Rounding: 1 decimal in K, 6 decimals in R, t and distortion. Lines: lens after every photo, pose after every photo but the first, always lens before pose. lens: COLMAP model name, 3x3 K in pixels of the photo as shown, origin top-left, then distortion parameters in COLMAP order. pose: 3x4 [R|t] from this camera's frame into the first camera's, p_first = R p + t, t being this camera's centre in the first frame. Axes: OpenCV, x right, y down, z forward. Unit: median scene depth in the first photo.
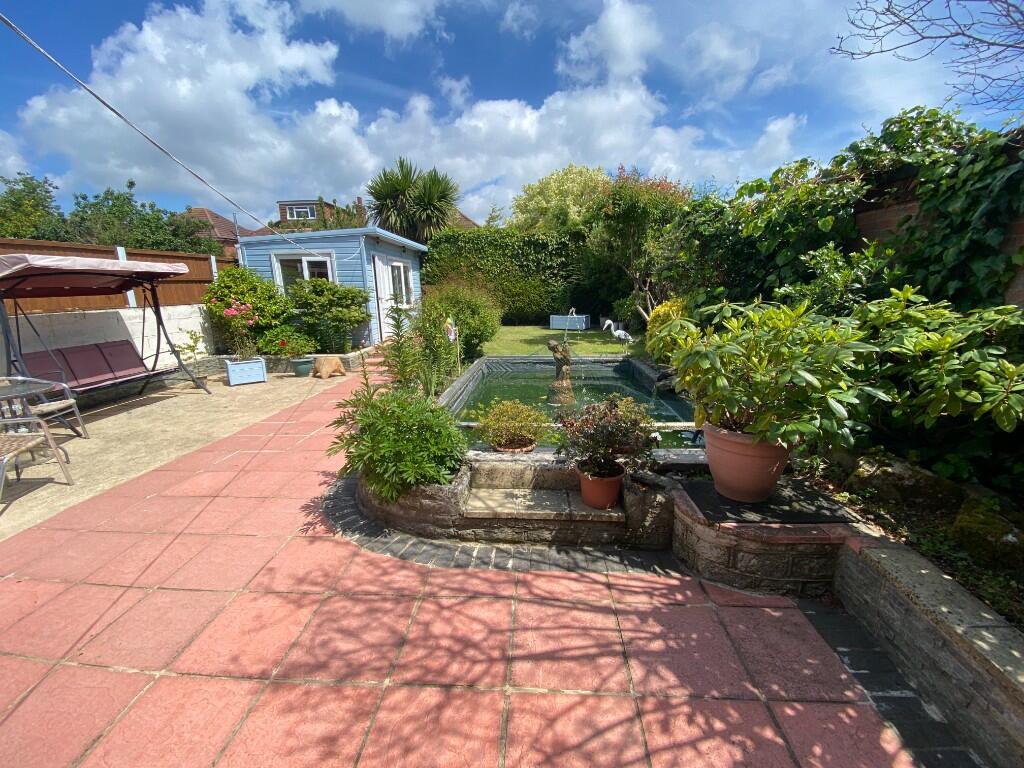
lens RADIAL K [[408.8, 0, 512.0], [0, 408.8, 384.0], [0, 0, 1]] dist [0.012436, -0.015953]
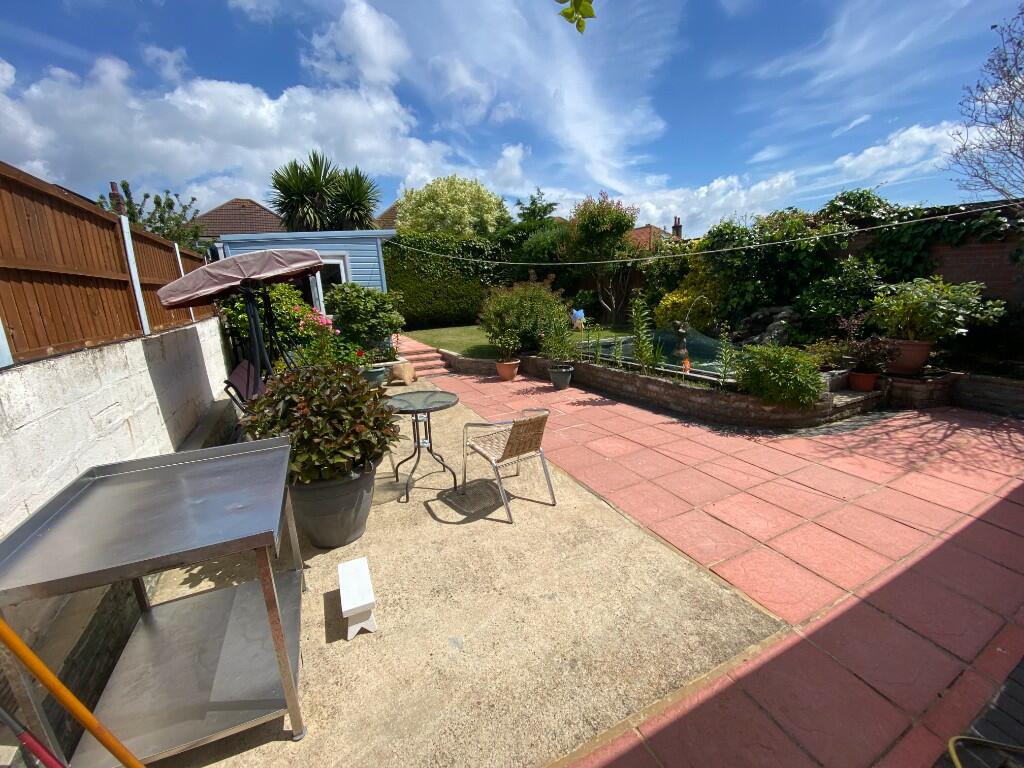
lens RADIAL K [[414.0, 0, 513.2], [0, 414.0, 370.2], [0, 0, 1]] dist [0.010772, -0.016270]
pose [[0.866984, -0.118873, 0.483951, -2.375382], [0.140514, 0.990042, -0.008544, -0.013773], [-0.478116, 0.075409, 0.875054, 0.098361]]
